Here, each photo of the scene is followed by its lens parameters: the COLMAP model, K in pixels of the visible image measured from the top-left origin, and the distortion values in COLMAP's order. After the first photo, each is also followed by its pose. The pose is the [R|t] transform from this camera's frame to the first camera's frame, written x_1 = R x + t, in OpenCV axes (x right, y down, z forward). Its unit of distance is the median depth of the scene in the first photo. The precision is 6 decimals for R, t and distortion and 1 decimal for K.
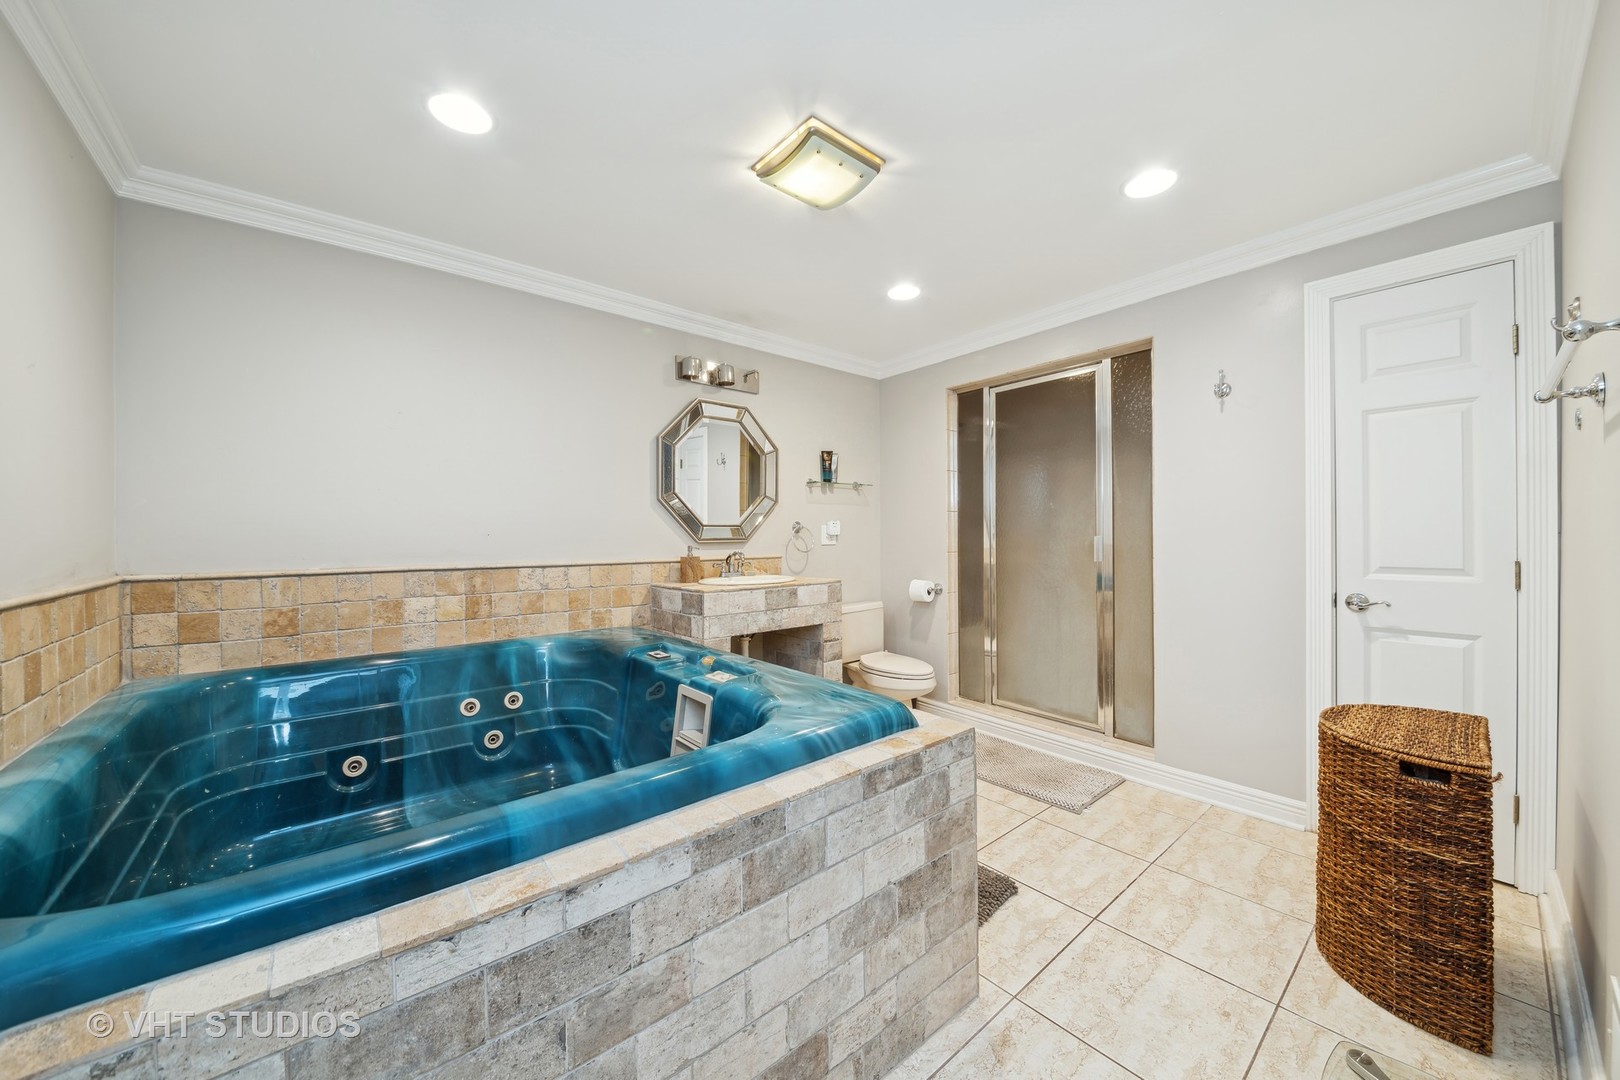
lens RADIAL K [[574.1, 0, 805.6], [0, 574.1, 535.7], [0, 0, 1]] dist [-0.012857, -0.000211]
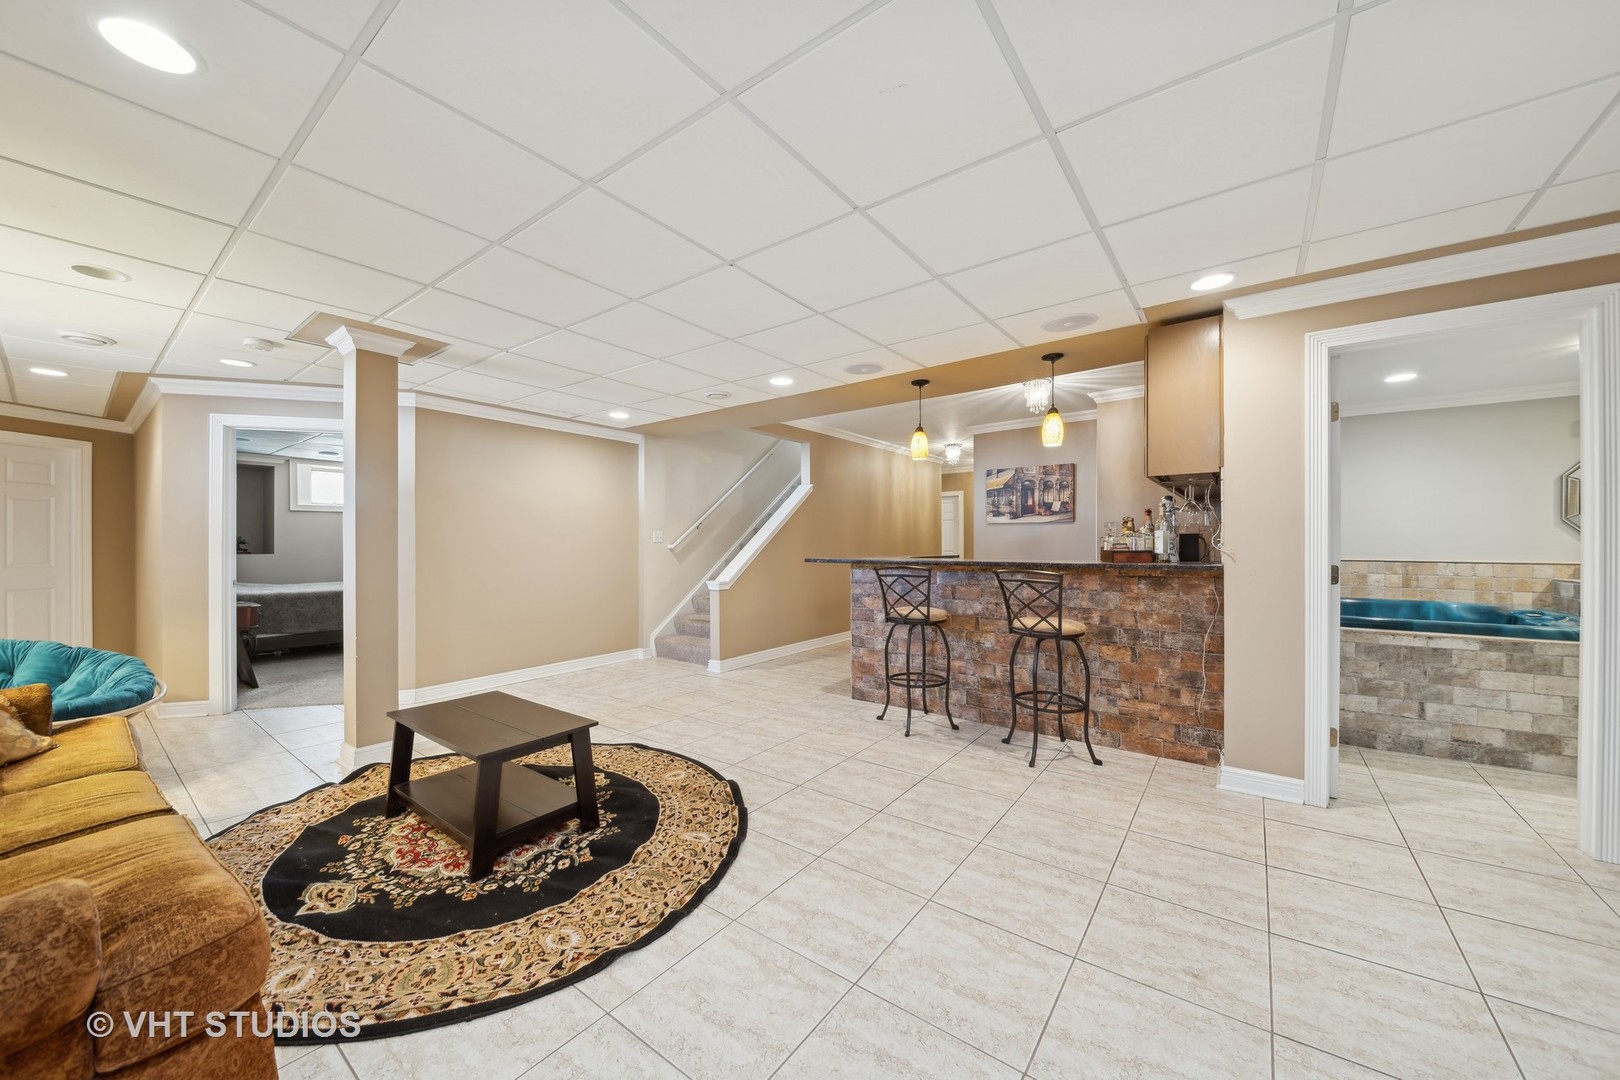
lens RADIAL K [[574.1, 0, 815.6], [0, 574.1, 541.7], [0, 0, 1]] dist [-0.012857, -0.000211]
pose [[0.219911, 0.006452, -0.975498, 0.908044], [-0.004952, 0.999973, 0.005497, -0.013932], [0.975507, 0.003622, 0.219937, -1.477589]]
